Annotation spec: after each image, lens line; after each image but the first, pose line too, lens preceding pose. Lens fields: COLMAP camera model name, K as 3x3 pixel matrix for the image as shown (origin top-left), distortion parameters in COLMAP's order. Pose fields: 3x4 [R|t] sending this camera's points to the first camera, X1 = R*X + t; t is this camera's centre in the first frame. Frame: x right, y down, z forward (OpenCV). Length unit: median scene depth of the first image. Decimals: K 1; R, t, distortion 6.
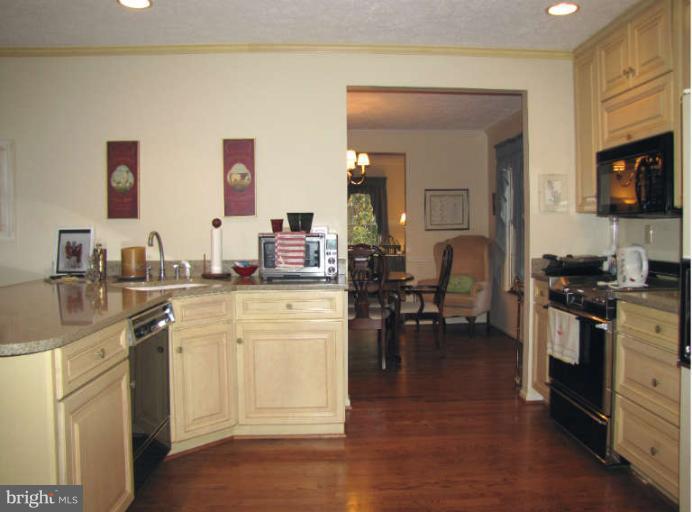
lens RADIAL K [[566.2, 0, 356.5], [0, 566.2, 244.3], [0, 0, 1]] dist [-0.187130, 0.156579]
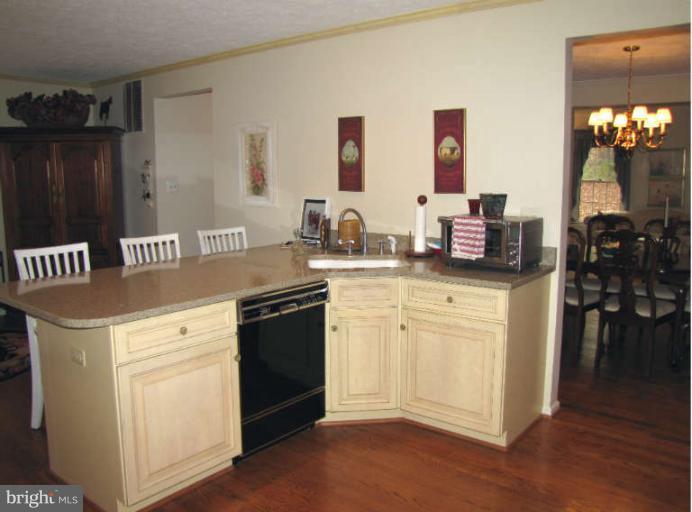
lens RADIAL K [[566.2, 0, 356.5], [0, 566.2, 244.3], [0, 0, 1]] dist [-0.187130, 0.156579]
pose [[0.755049, 0.090119, -0.649445, 0.301562], [-0.023914, 0.993635, 0.110077, -0.065487], [0.655232, -0.067583, 0.752399, 0.184116]]
